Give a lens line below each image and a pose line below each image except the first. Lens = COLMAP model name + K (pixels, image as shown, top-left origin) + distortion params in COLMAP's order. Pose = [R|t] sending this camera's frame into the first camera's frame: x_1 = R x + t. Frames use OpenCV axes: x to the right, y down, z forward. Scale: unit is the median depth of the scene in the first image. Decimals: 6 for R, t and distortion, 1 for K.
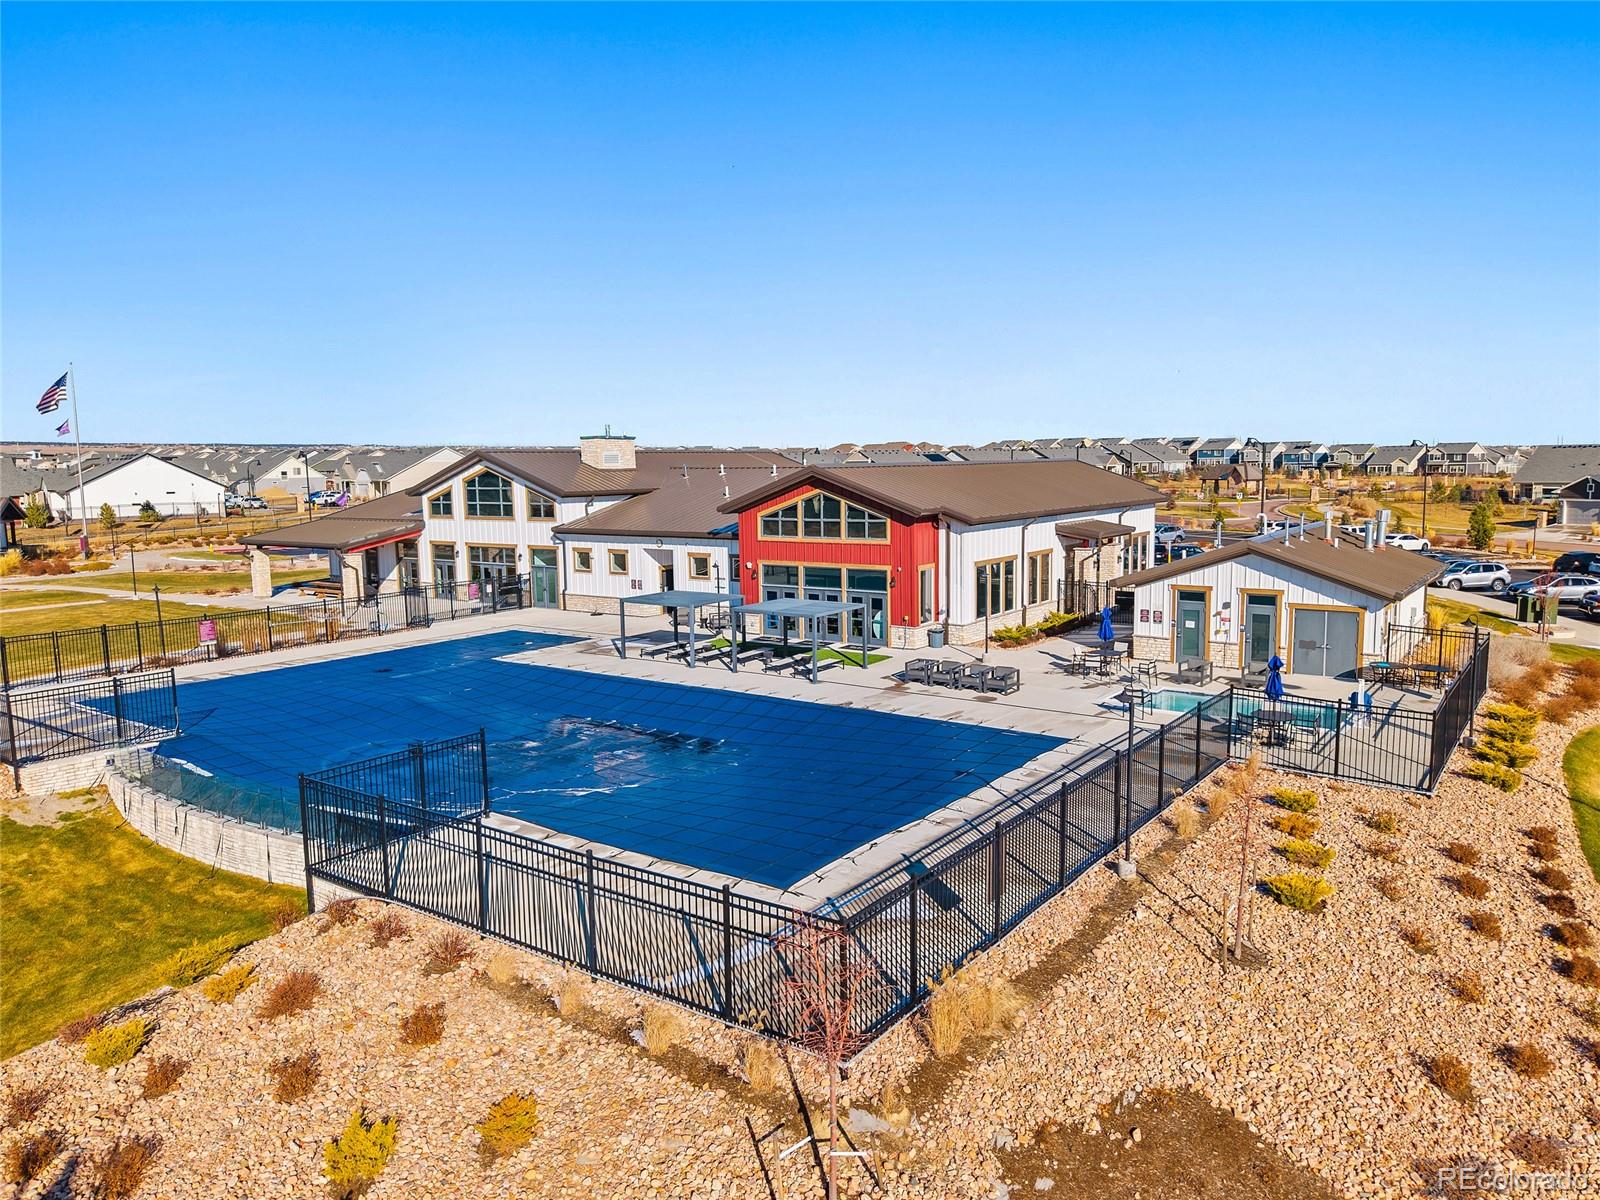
lens RADIAL K [[1067.8, 0, 800.0], [0, 1067.8, 600.0], [0, 0, 1]] dist [0.012106, -0.005989]
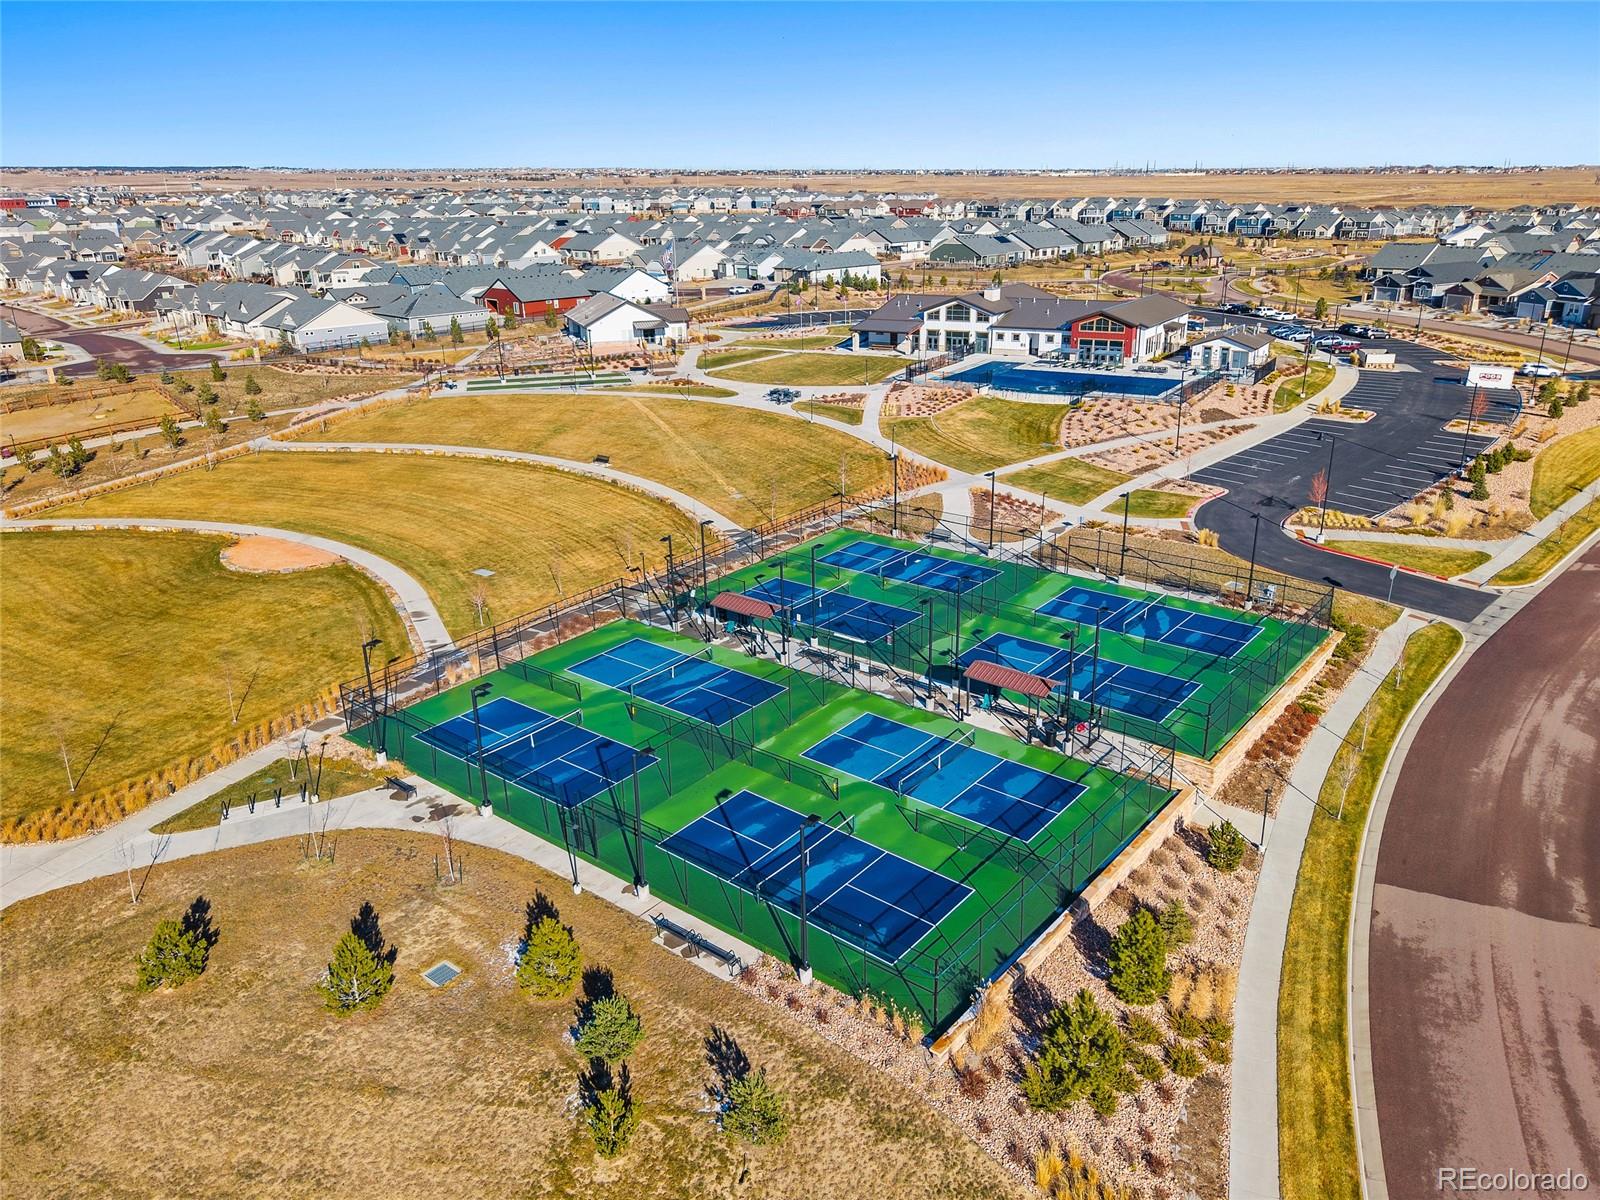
lens RADIAL K [[1090.9, 0, 803.2], [0, 1090.9, 604.6], [0, 0, 1]] dist [0.015805, -0.016669]
pose [[0.997764, -0.028648, 0.060384, -0.928822], [0.013492, 0.971212, 0.237833, -0.042832], [-0.065459, -0.236486, 0.969427, -2.022451]]
